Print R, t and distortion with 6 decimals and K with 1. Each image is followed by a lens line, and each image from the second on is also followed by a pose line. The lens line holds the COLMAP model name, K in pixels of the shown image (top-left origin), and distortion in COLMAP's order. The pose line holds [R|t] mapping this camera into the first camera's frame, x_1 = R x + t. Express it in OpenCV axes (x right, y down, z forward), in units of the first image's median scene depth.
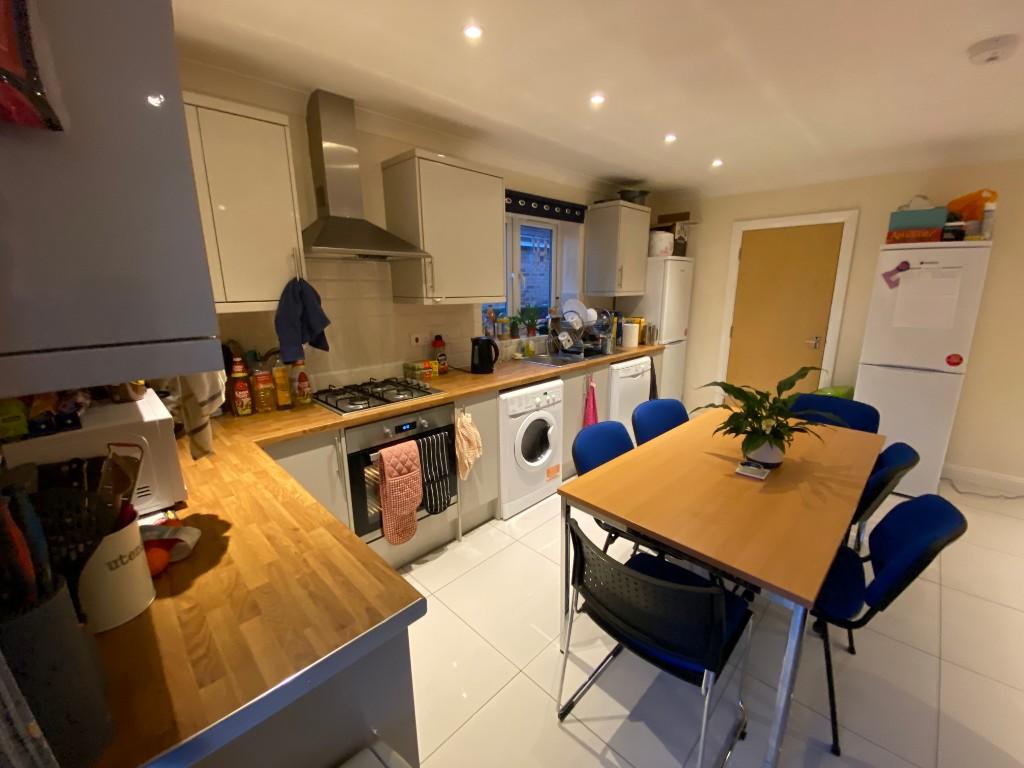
lens RADIAL K [[412.1, 0, 513.3], [0, 412.1, 378.8], [0, 0, 1]] dist [0.030414, -0.028658]
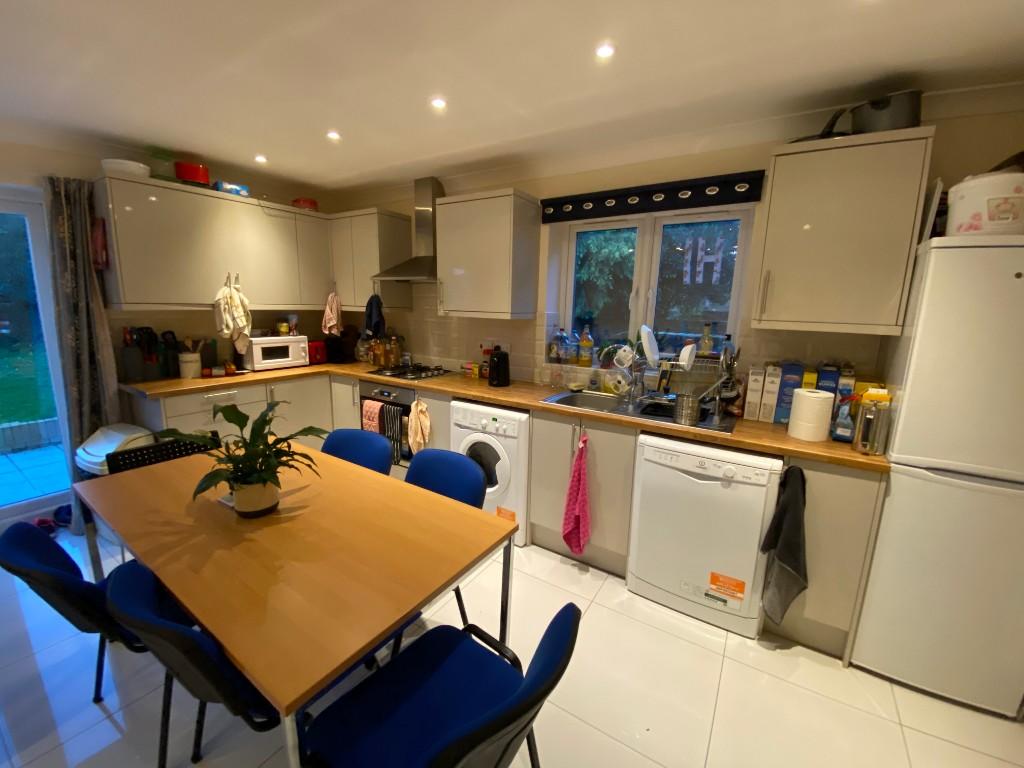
lens RADIAL K [[412.1, 0, 513.3], [0, 412.1, 378.8], [0, 0, 1]] dist [0.030414, -0.028658]
pose [[0.209298, 0.181865, -0.960791, 0.964393], [-0.238194, 0.962439, 0.130289, -0.182409], [0.948397, 0.201586, 0.244756, 0.816883]]
